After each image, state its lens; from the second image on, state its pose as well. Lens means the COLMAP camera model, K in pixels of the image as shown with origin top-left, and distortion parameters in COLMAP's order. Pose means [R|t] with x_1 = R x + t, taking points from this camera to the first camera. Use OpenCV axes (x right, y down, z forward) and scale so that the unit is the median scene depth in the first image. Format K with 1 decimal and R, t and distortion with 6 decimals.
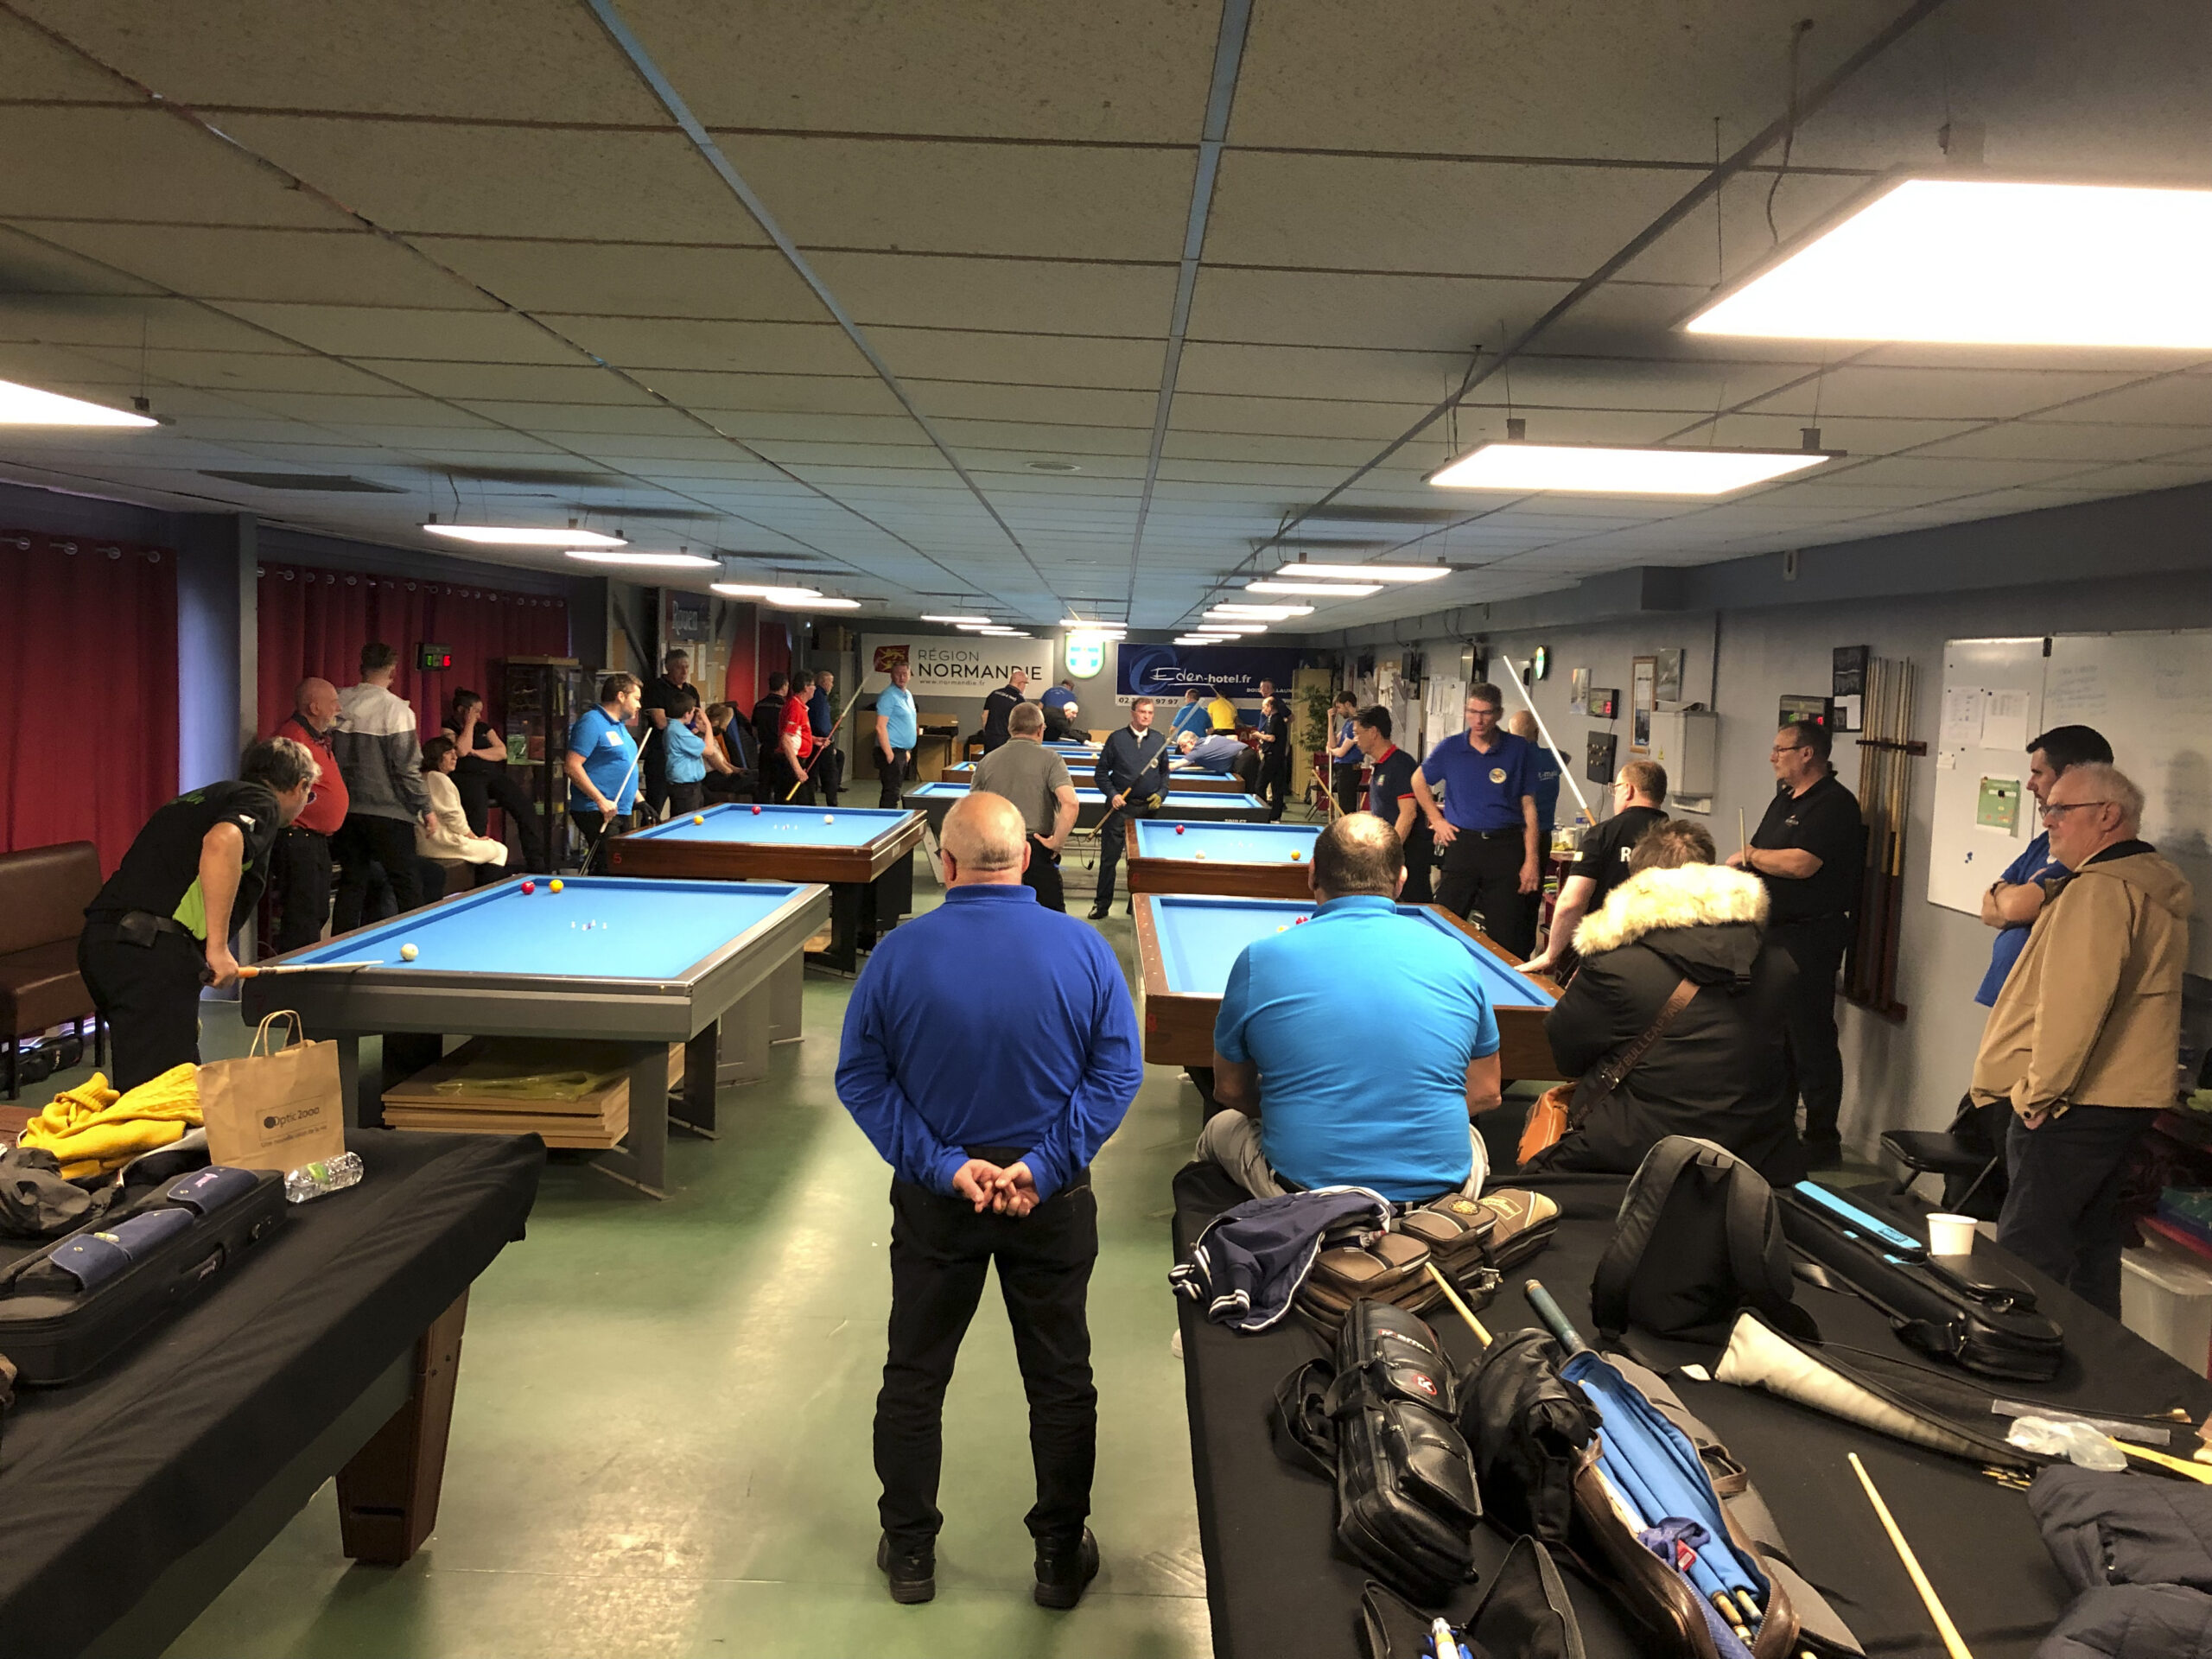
lens RADIAL K [[1806.8, 0, 1106.2], [0, 1806.8, 824.8], [0, 0, 1]] dist [0.031896, -0.048895]
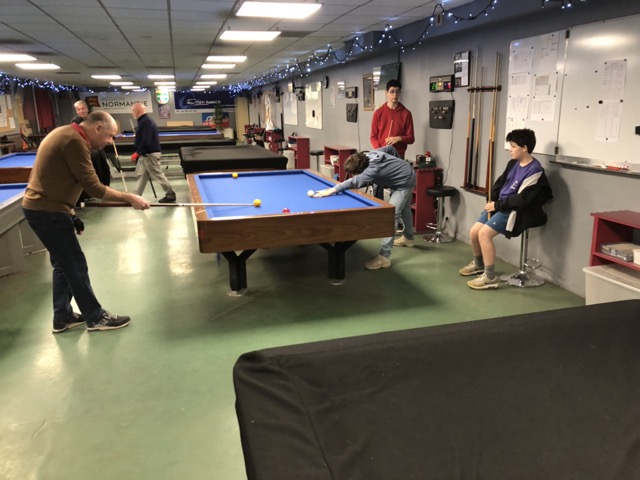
lens RADIAL K [[522.8, 0, 326.2], [0, 522.8, 242.3], [0, 0, 1]] dist [0.031896, -0.048895]
pose [[0.960756, -0.120316, 0.249945, 0.005932], [0.075523, 0.980456, 0.181663, 0.010375], [-0.266917, -0.155657, 0.951066, 0.204467]]
